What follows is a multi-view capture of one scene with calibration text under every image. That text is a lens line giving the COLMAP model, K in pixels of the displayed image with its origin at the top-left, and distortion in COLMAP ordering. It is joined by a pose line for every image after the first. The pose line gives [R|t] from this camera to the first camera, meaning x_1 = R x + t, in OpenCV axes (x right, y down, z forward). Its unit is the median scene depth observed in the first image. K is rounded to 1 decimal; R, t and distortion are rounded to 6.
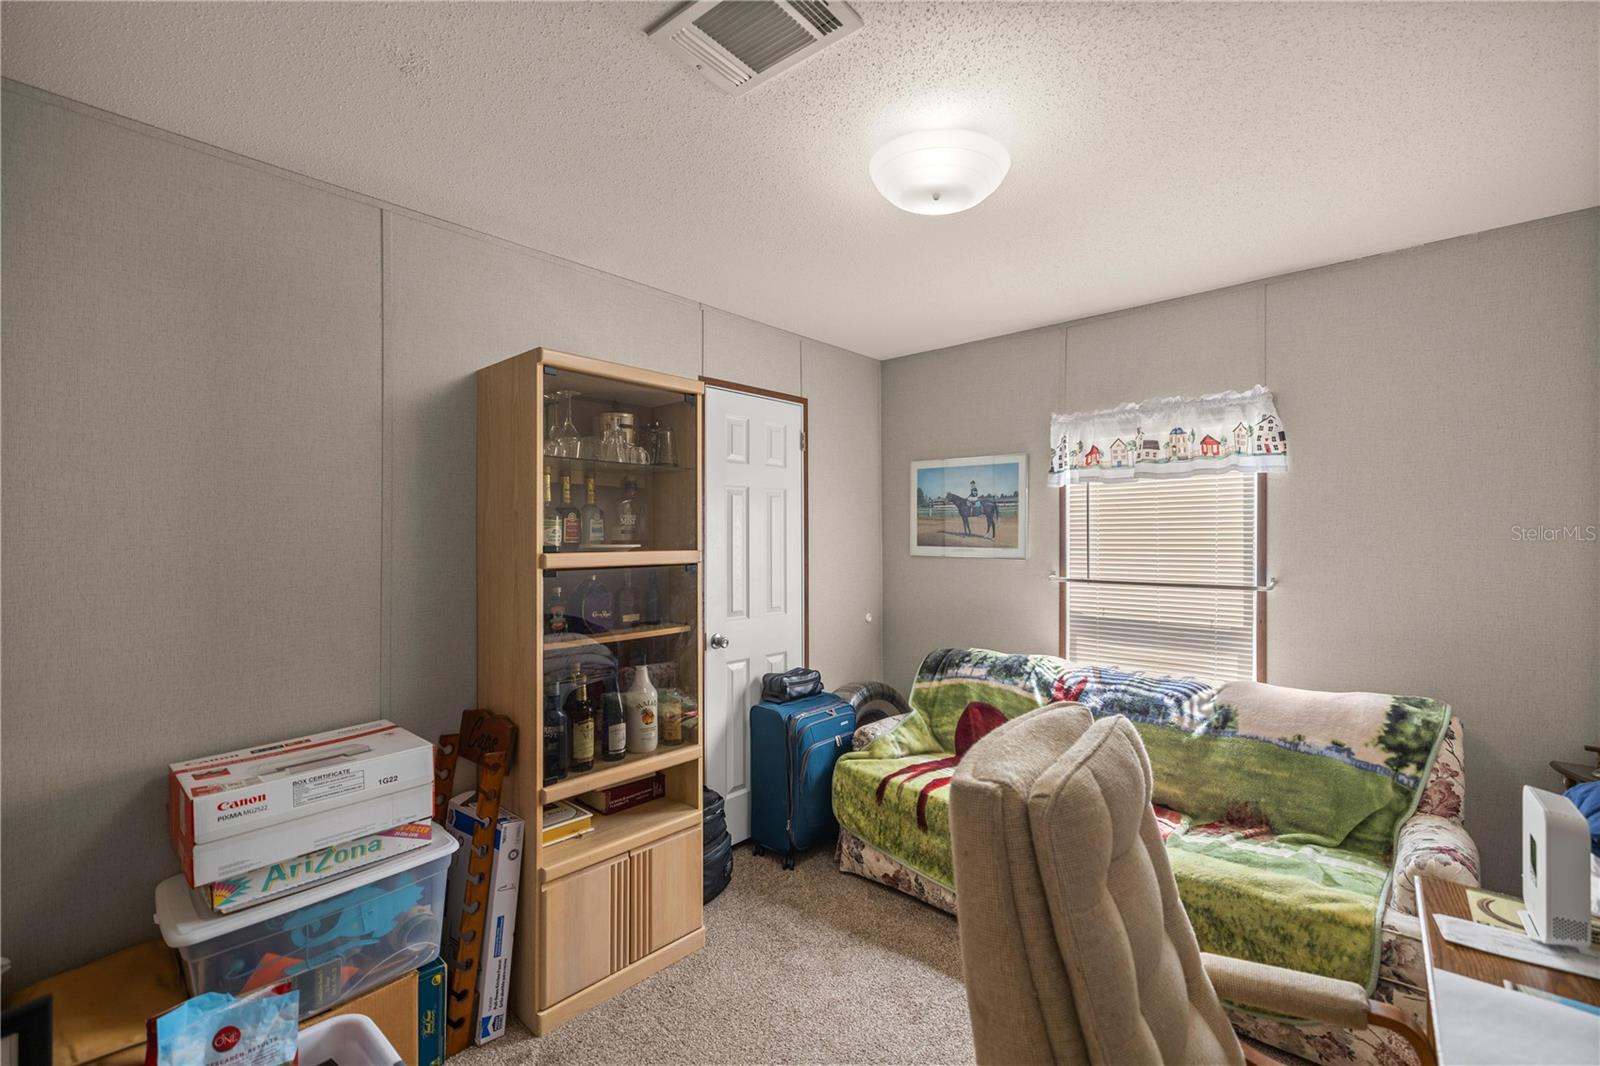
lens RADIAL K [[681.3, 0, 800.7], [0, 681.3, 539.5], [0, 0, 1]] dist [-0.001855, 0.001970]
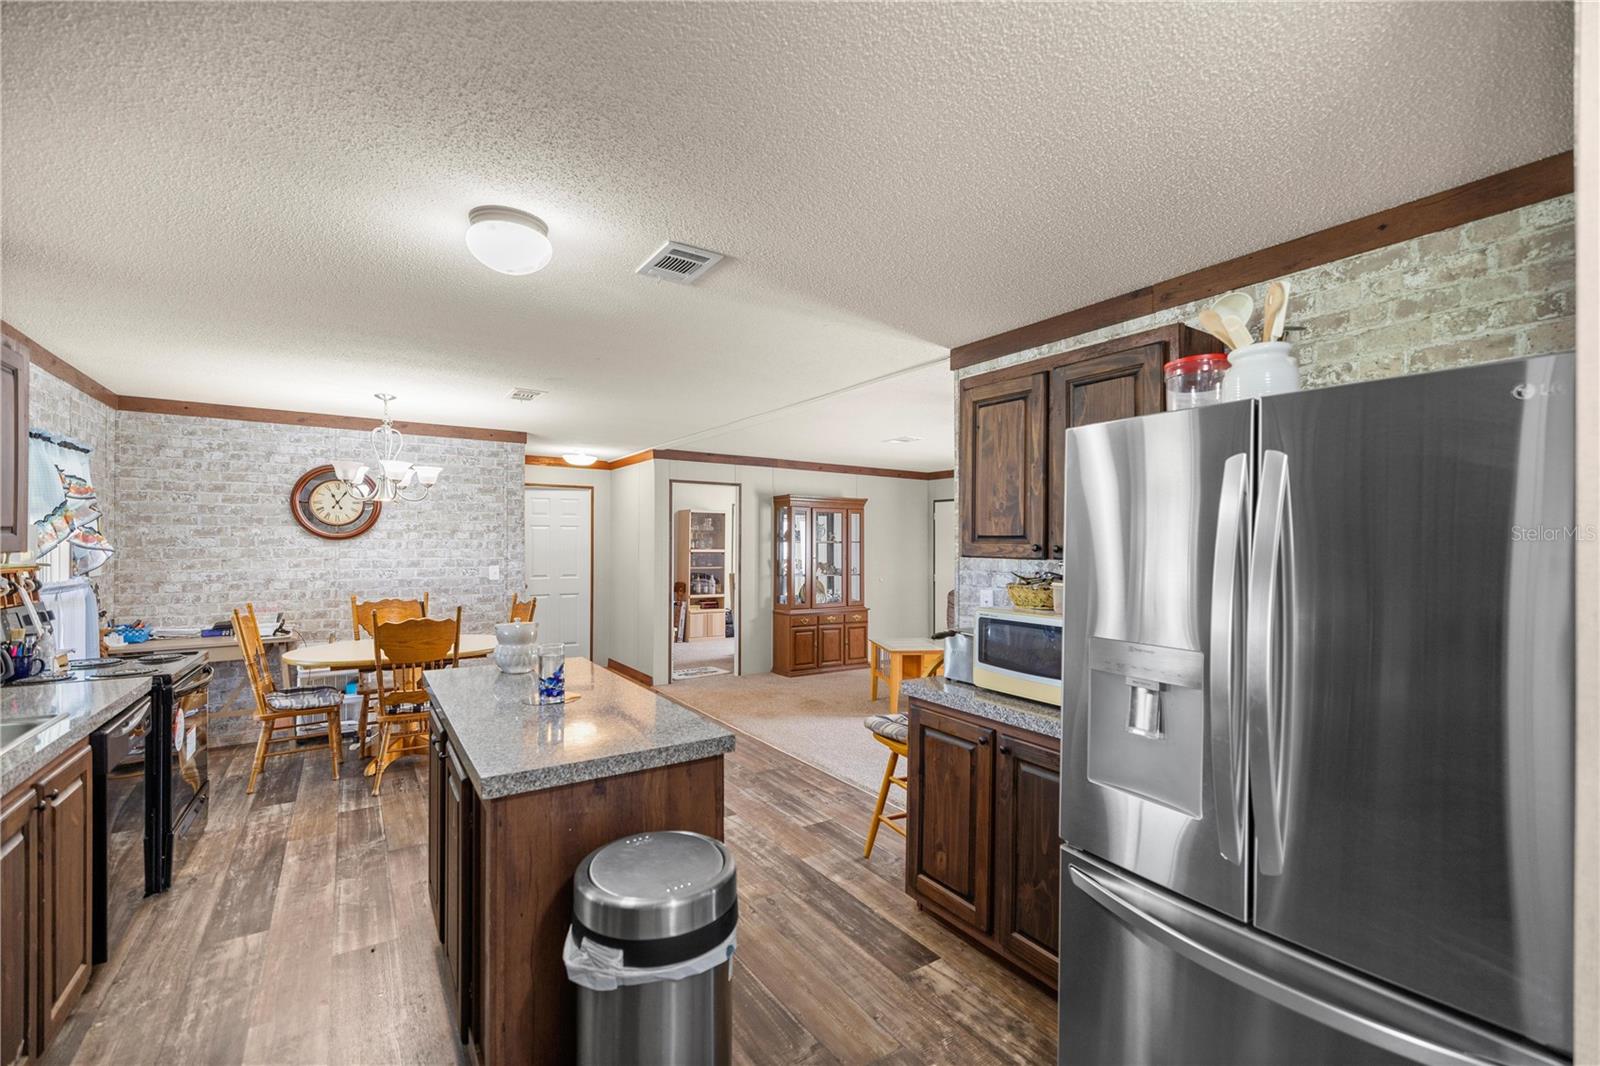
lens RADIAL K [[681.3, 0, 813.4], [0, 681.3, 533.9], [0, 0, 1]] dist [-0.001855, 0.001970]
pose [[0.961485, 0.003549, -0.274833, 1.753796], [-0.008204, 0.999842, -0.015791, -0.021125], [0.274734, 0.017437, 0.961362, -3.352255]]
